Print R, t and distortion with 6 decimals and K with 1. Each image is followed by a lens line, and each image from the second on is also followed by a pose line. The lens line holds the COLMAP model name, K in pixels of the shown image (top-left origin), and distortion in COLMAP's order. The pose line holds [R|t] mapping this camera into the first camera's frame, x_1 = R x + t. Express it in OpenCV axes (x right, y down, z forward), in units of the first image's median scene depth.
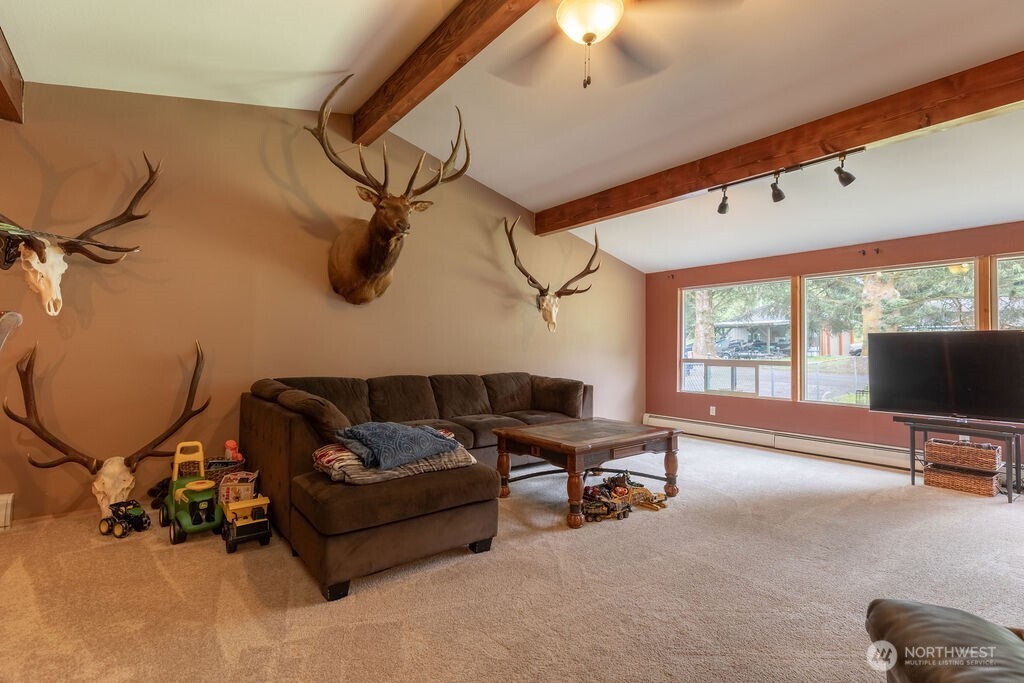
lens RADIAL K [[457.1, 0, 512.7], [0, 457.1, 334.5], [0, 0, 1]] dist [0.006195, 0.000577]
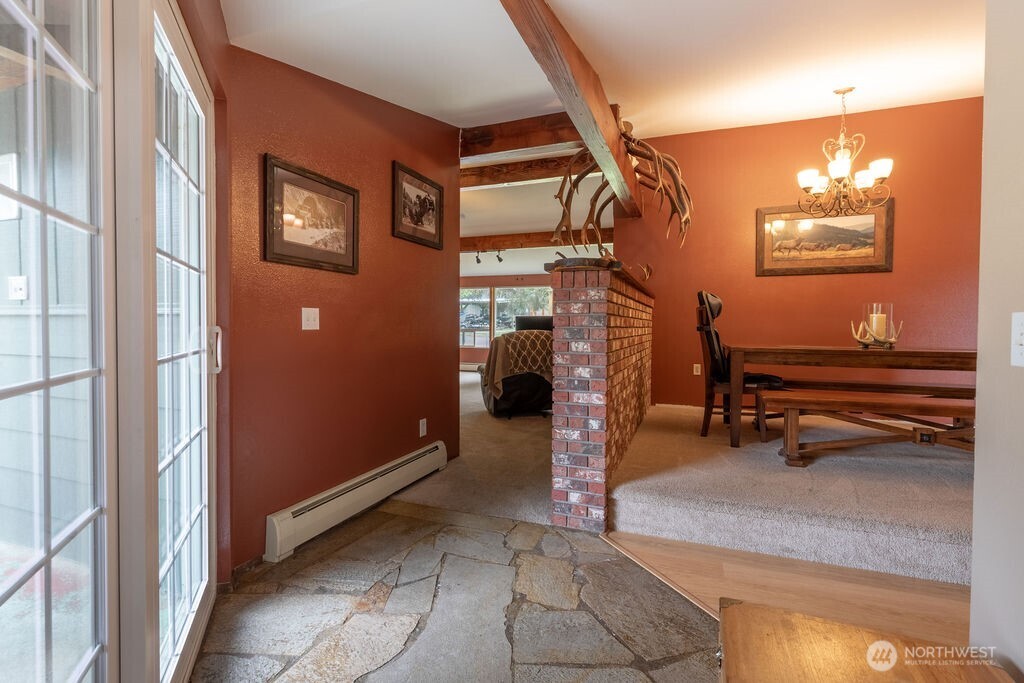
lens RADIAL K [[457.1, 0, 512.7], [0, 457.1, 334.5], [0, 0, 1]] dist [0.006195, 0.000577]
pose [[0.856659, -0.018739, 0.515542, -0.356054], [-0.011655, 0.998382, 0.055656, -0.028956], [-0.515751, -0.053687, 0.855055, -0.802195]]
